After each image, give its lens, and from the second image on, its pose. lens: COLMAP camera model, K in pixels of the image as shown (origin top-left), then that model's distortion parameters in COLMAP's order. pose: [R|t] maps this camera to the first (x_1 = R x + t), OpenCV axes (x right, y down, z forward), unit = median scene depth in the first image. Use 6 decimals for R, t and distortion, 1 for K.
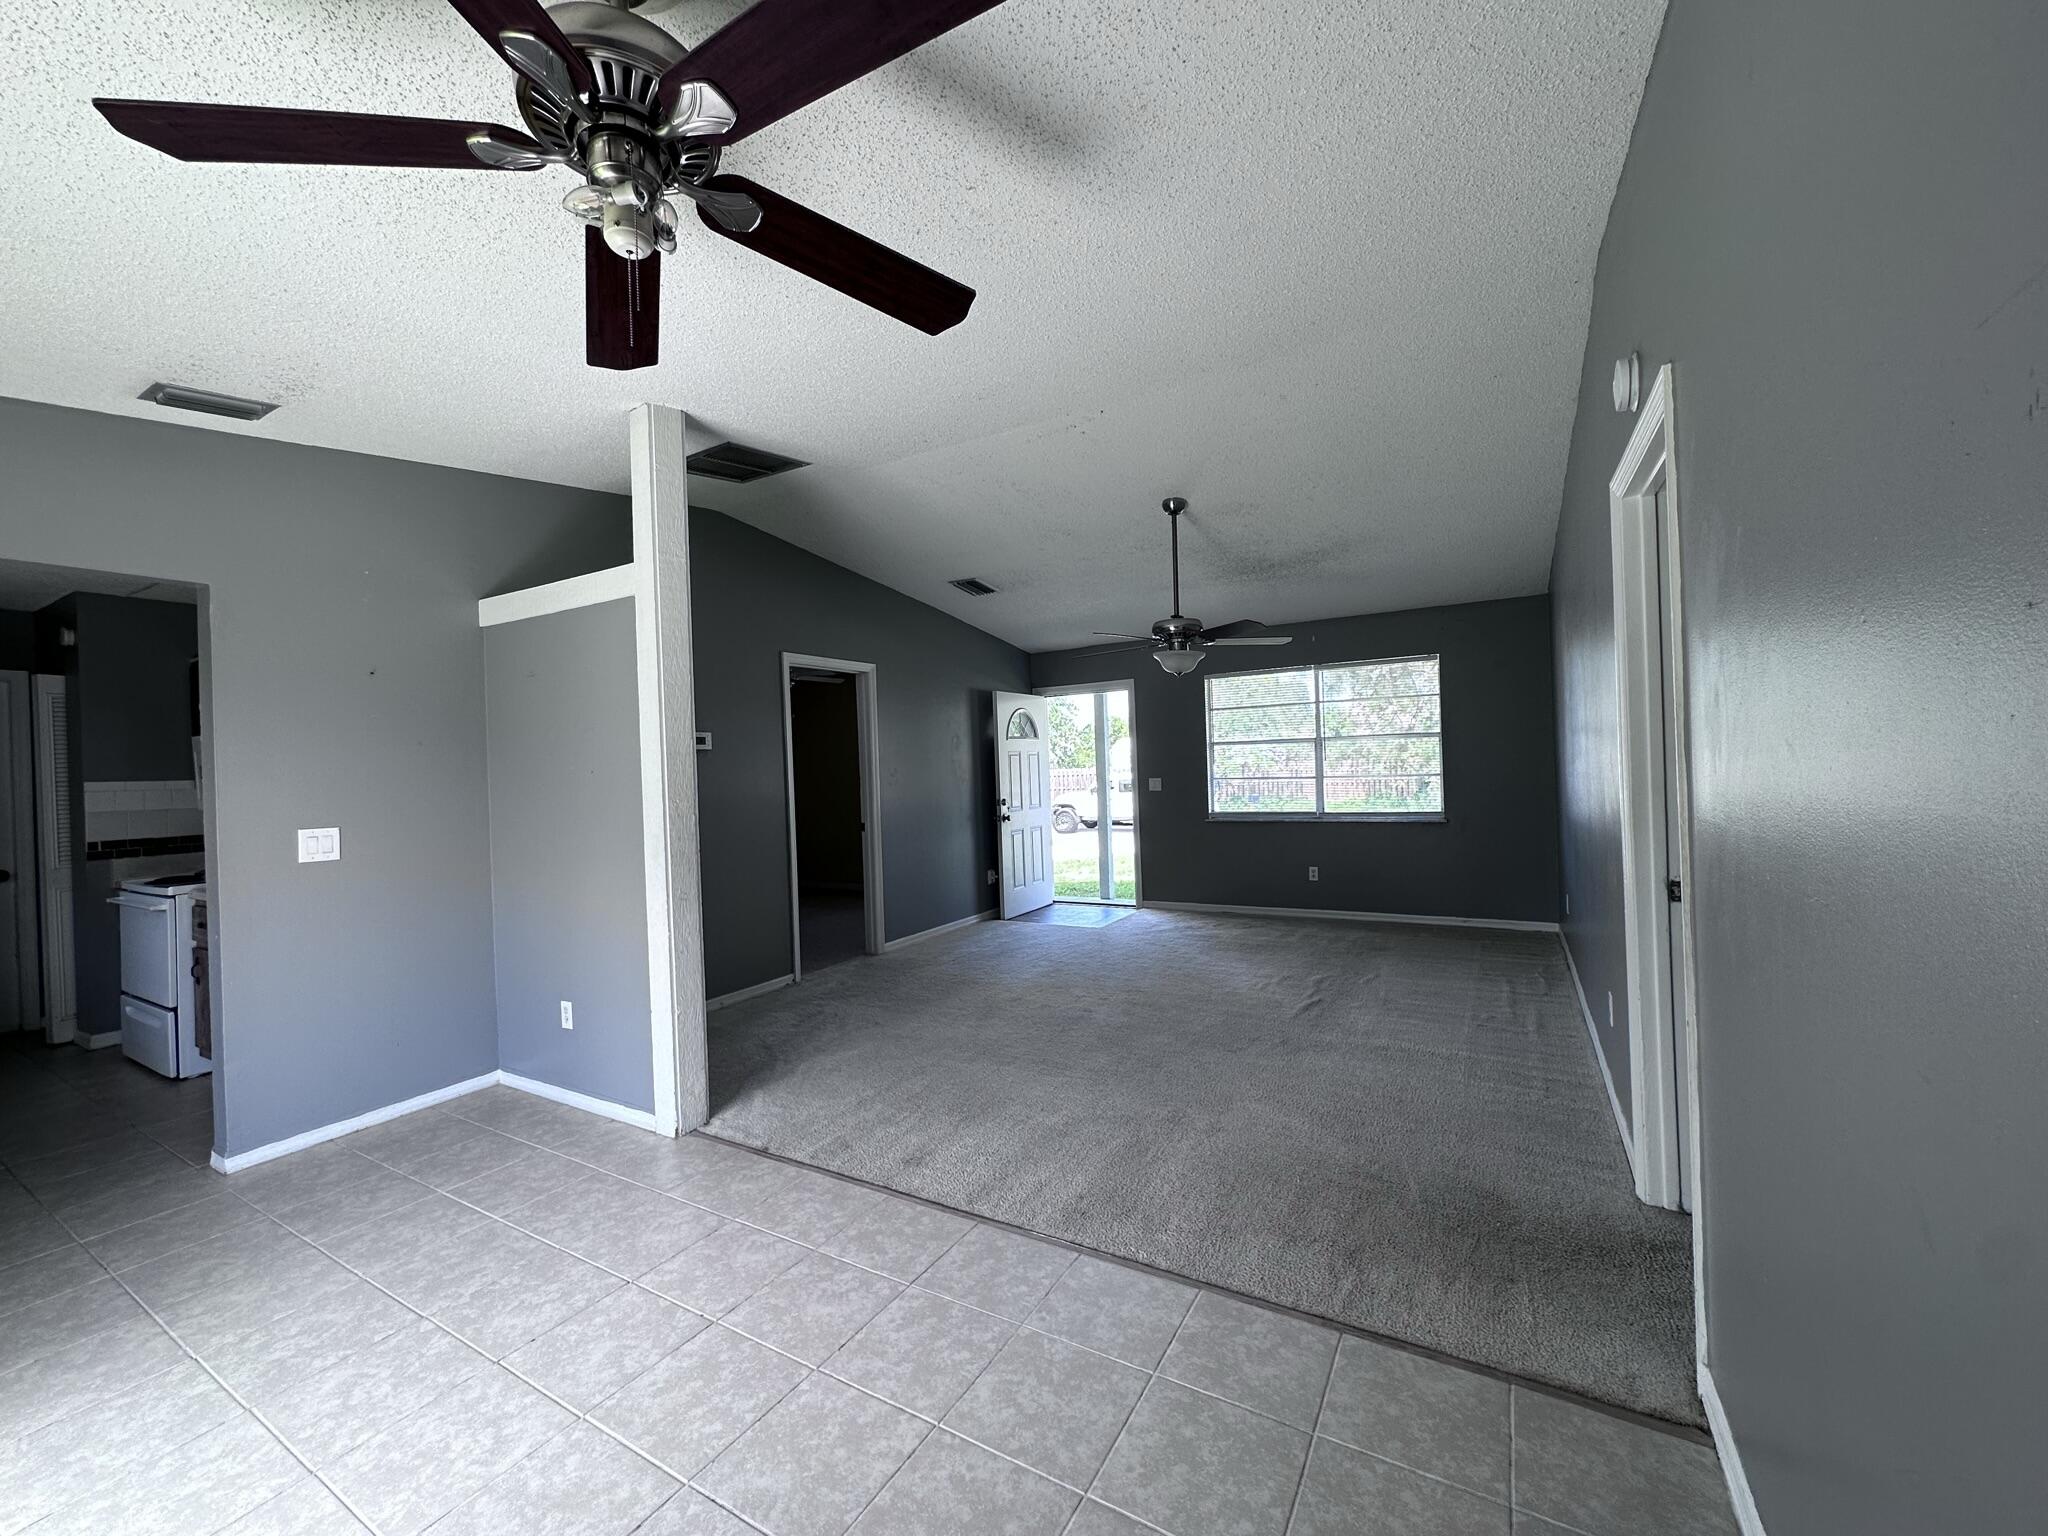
lens RADIAL K [[816.4, 0, 1022.1], [0, 816.4, 767.2], [0, 0, 1]] dist [-0.001420, 0.000447]
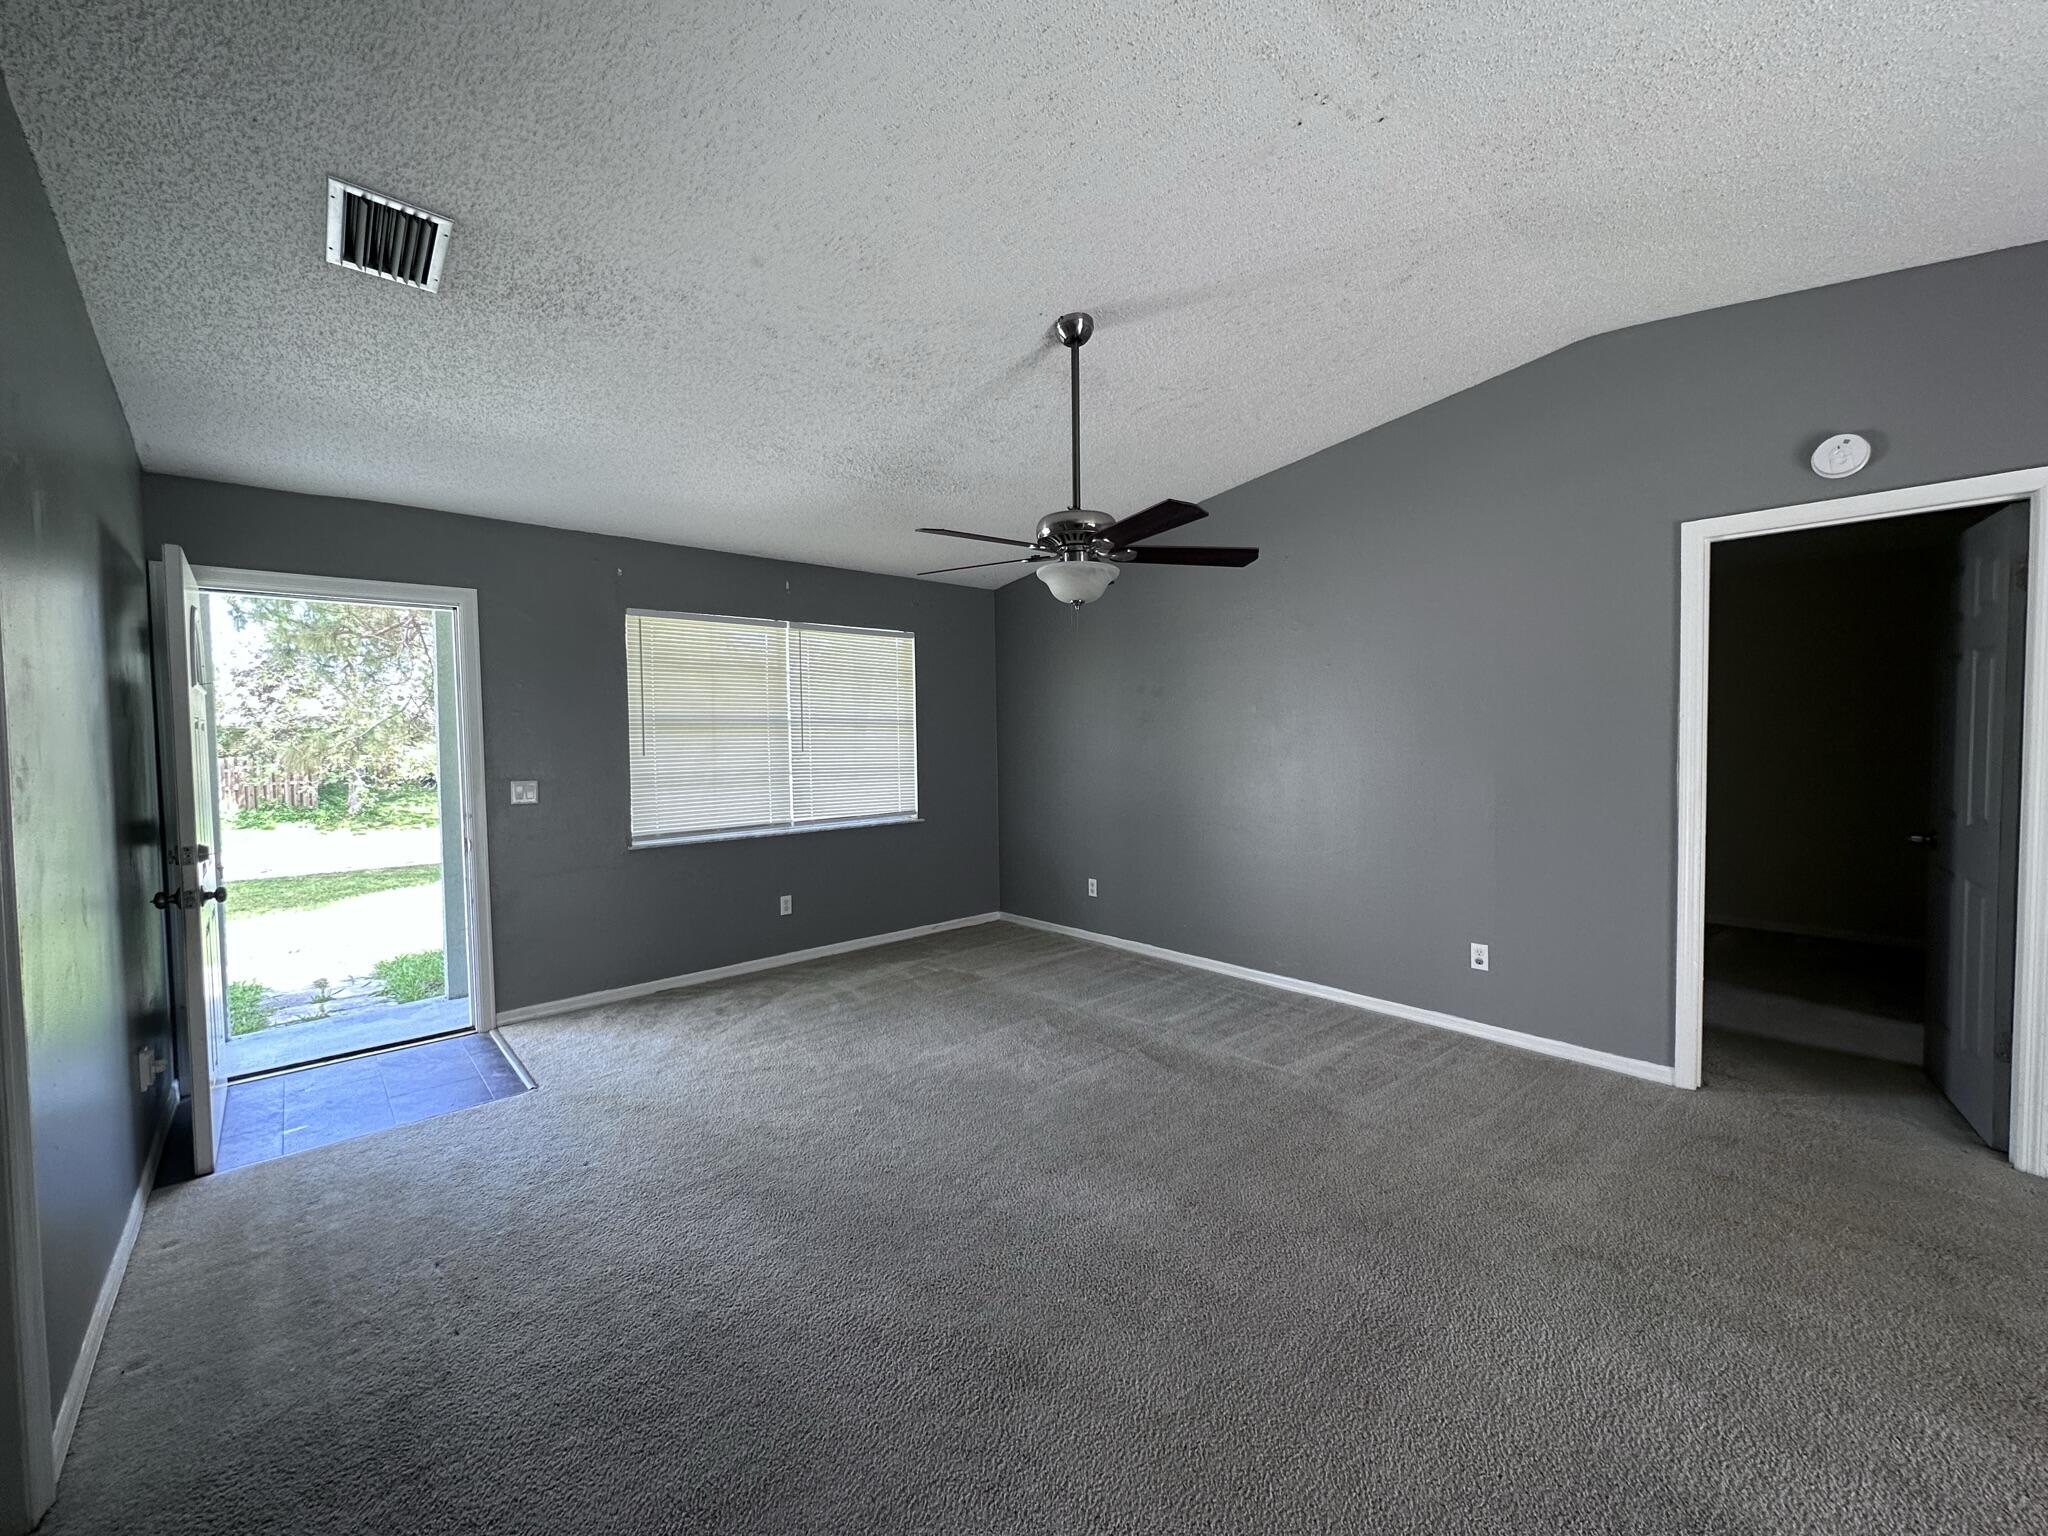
lens RADIAL K [[828.8, 0, 1024.0], [0, 828.8, 768.0], [0, 0, 1]] dist [0.000303, 0.000178]
pose [[0.287013, -0.003124, 0.957922, -0.873524], [0.003794, 0.999991, 0.002124, 0.017986], [-0.957919, 0.003025, 0.287022, 1.765733]]
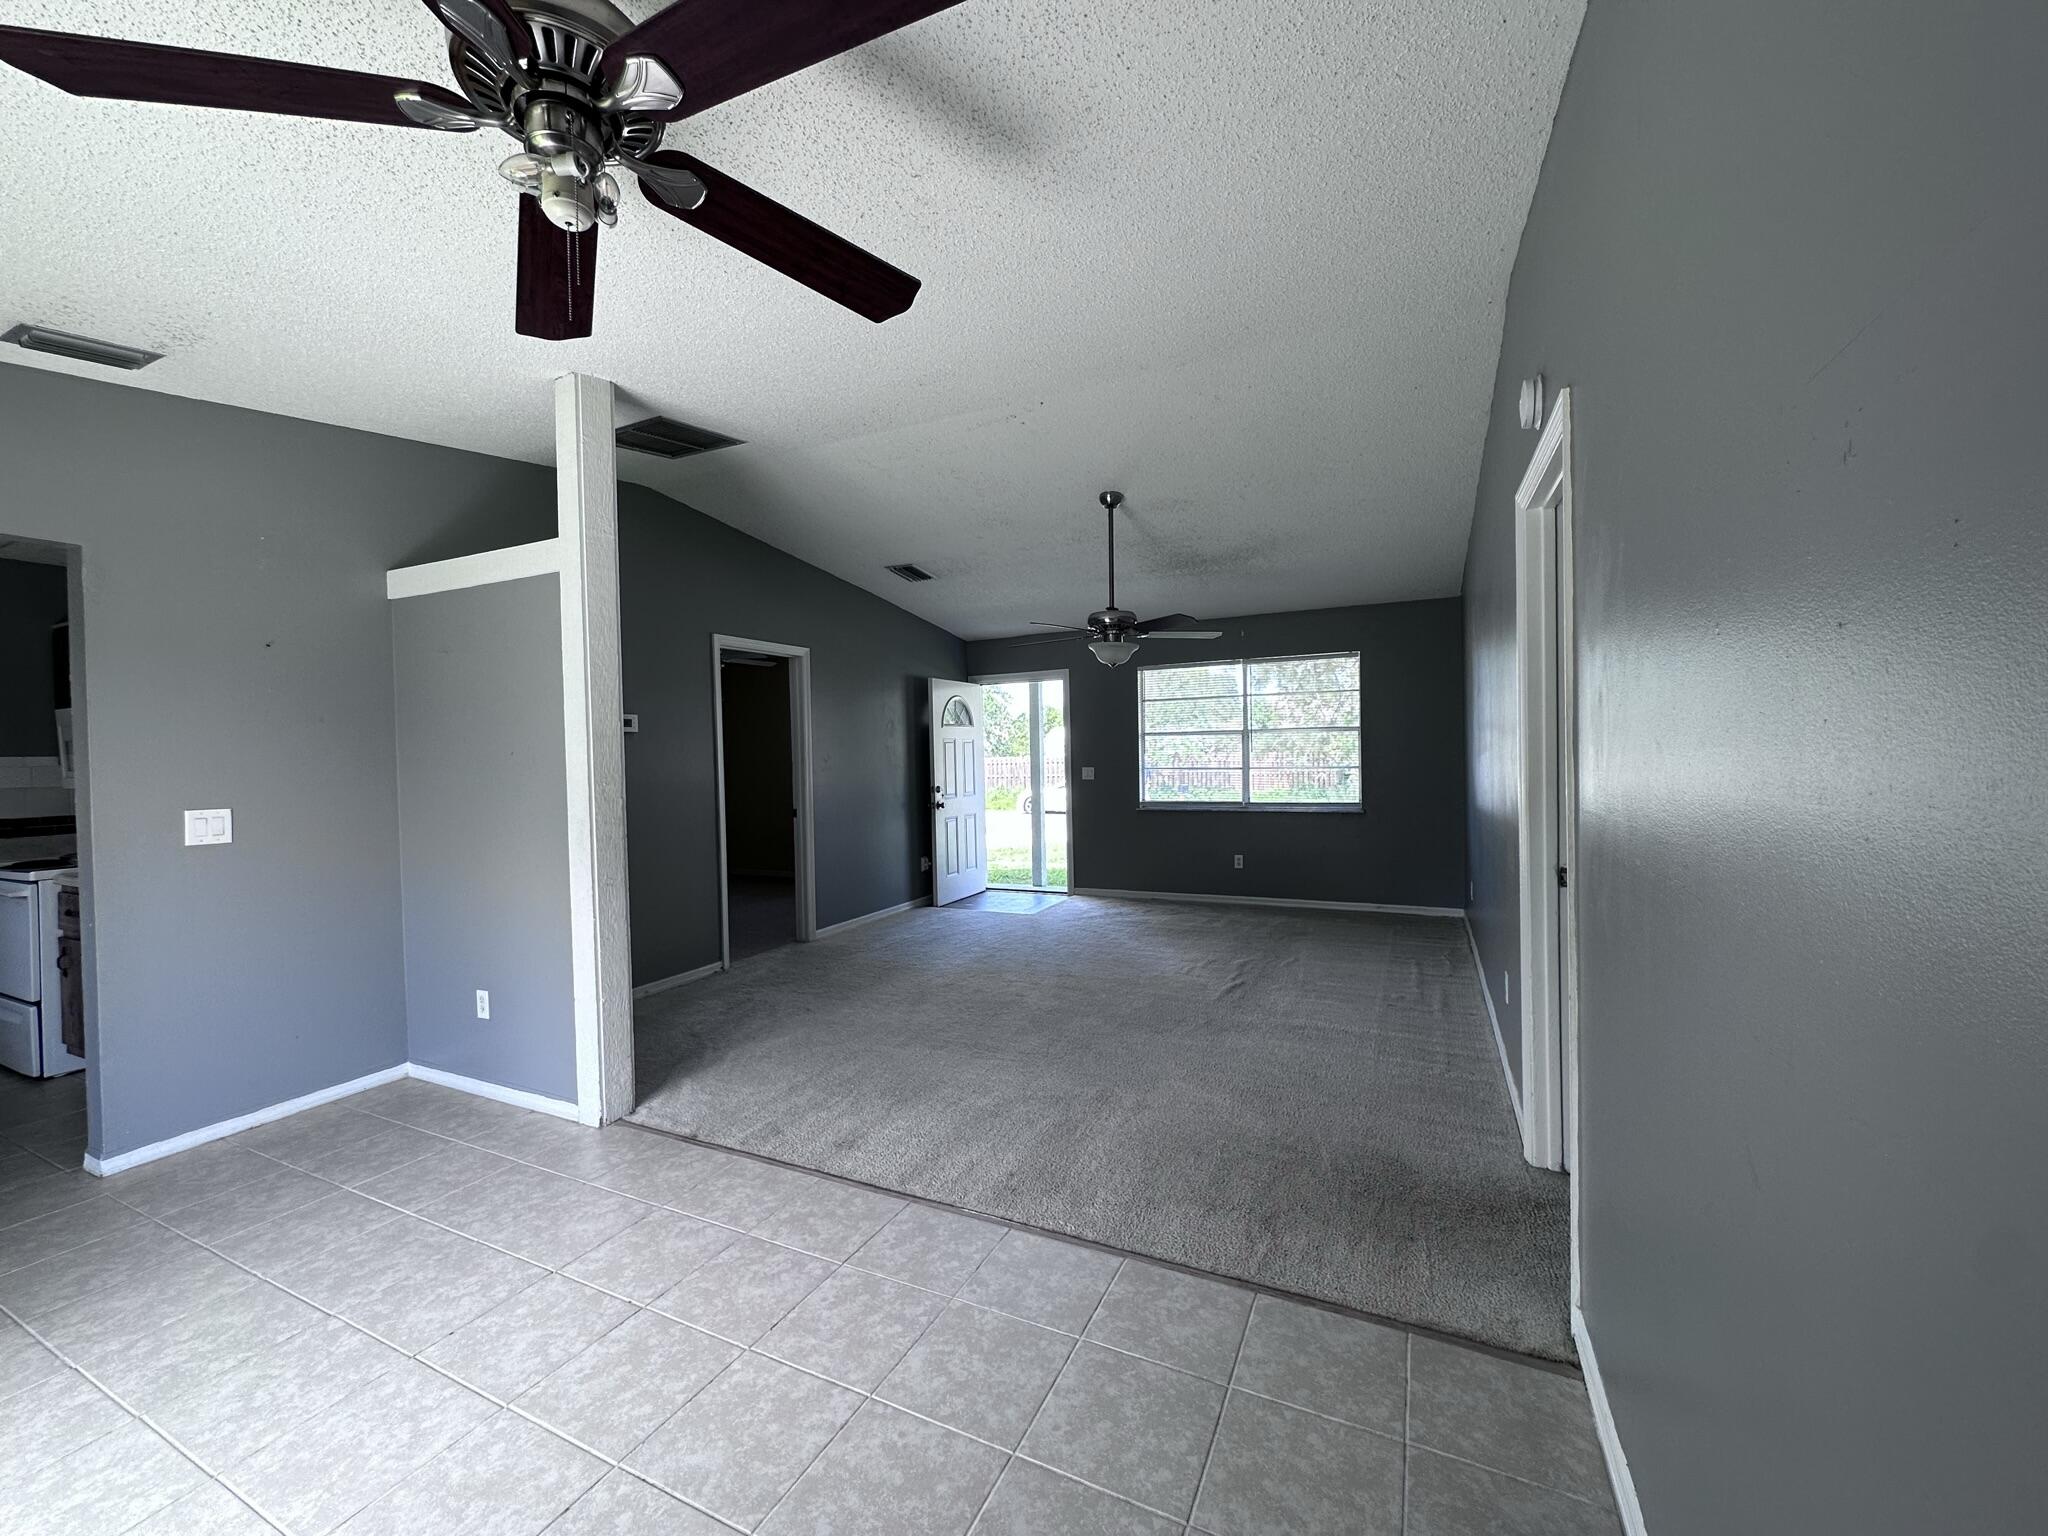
lens RADIAL K [[816.4, 0, 1022.1], [0, 816.4, 767.2], [0, 0, 1]] dist [-0.001420, 0.000447]
pose [[0.996628, 0.012206, 0.081134, -0.004530], [-0.013391, 0.999811, 0.014078, 0.000707], [-0.080947, -0.015117, 0.996604, -0.016695]]
